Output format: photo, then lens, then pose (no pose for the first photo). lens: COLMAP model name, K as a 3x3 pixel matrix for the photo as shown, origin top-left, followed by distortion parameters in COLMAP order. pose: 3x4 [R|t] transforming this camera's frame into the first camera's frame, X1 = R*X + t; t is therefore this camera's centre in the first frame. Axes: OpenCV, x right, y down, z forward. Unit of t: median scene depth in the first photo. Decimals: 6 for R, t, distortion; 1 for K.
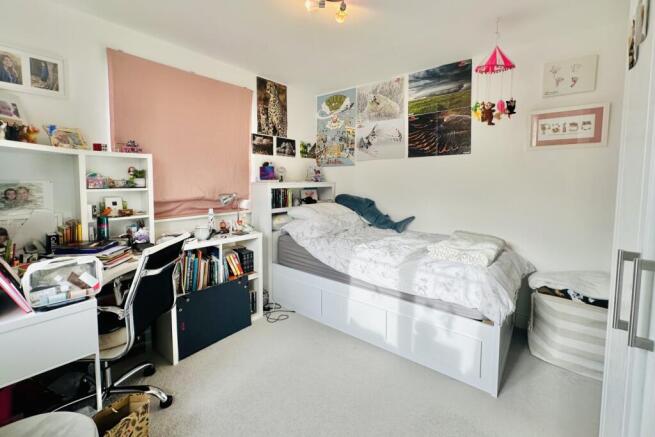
lens RADIAL K [[272.3, 0, 331.1], [0, 272.3, 195.9], [0, 0, 1]] dist [0.000073, 0.000027]
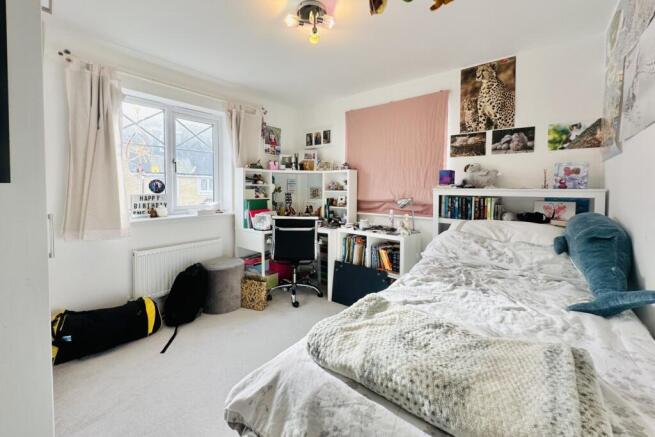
lens RADIAL K [[272.3, 0, 331.1], [0, 272.3, 195.9], [0, 0, 1]] dist [0.000073, 0.000027]
pose [[0.009698, 0.025864, -0.999618, 0.593057], [-0.067091, 0.997430, 0.025157, -0.020101], [0.997700, 0.066822, 0.011408, 0.559470]]
